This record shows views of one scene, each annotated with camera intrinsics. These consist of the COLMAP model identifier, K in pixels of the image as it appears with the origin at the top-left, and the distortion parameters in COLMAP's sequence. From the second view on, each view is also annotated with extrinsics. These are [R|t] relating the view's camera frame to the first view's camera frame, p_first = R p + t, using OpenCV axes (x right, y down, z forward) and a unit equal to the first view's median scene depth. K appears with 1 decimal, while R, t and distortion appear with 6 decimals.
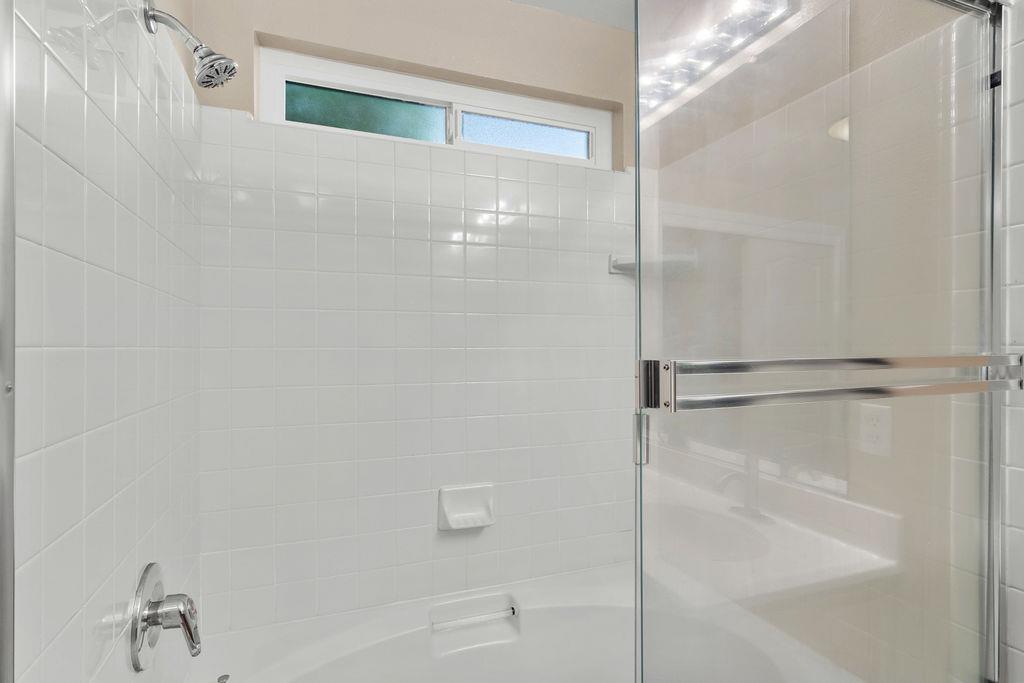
lens RADIAL K [[522.0, 0, 511.4], [0, 522.0, 347.5], [0, 0, 1]] dist [-0.005560, 0.000259]
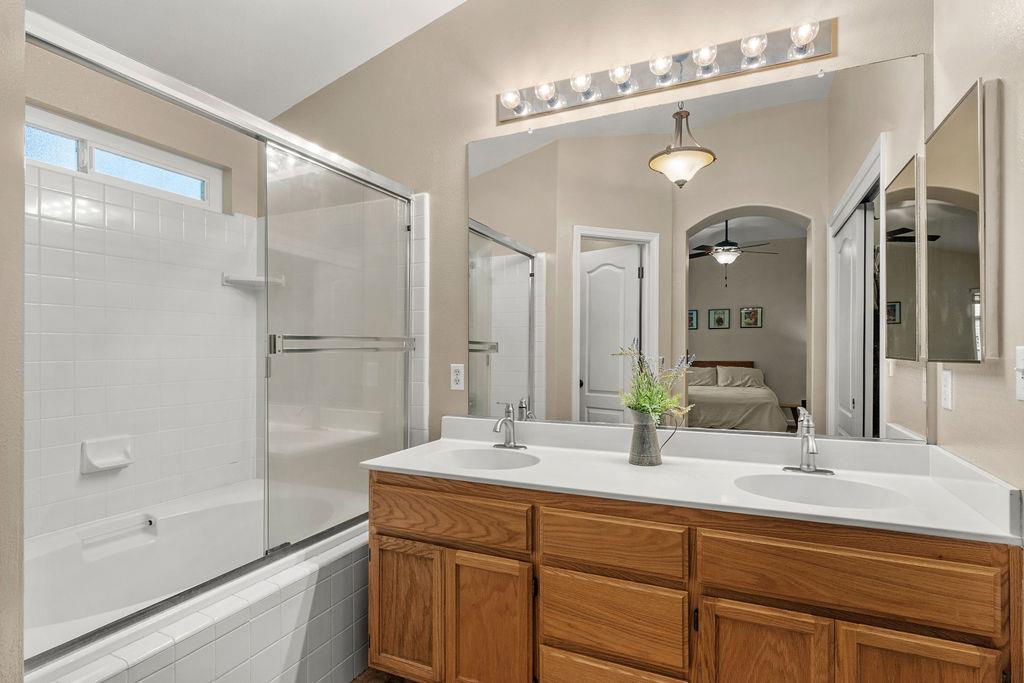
lens RADIAL K [[522.0, 0, 511.4], [0, 522.0, 347.5], [0, 0, 1]] dist [-0.005560, 0.000259]
pose [[0.716066, 0.001170, 0.698032, -0.278884], [0.000071, 0.999998, -0.001749, 0.038453], [-0.698033, 0.001302, 0.716064, -0.676426]]
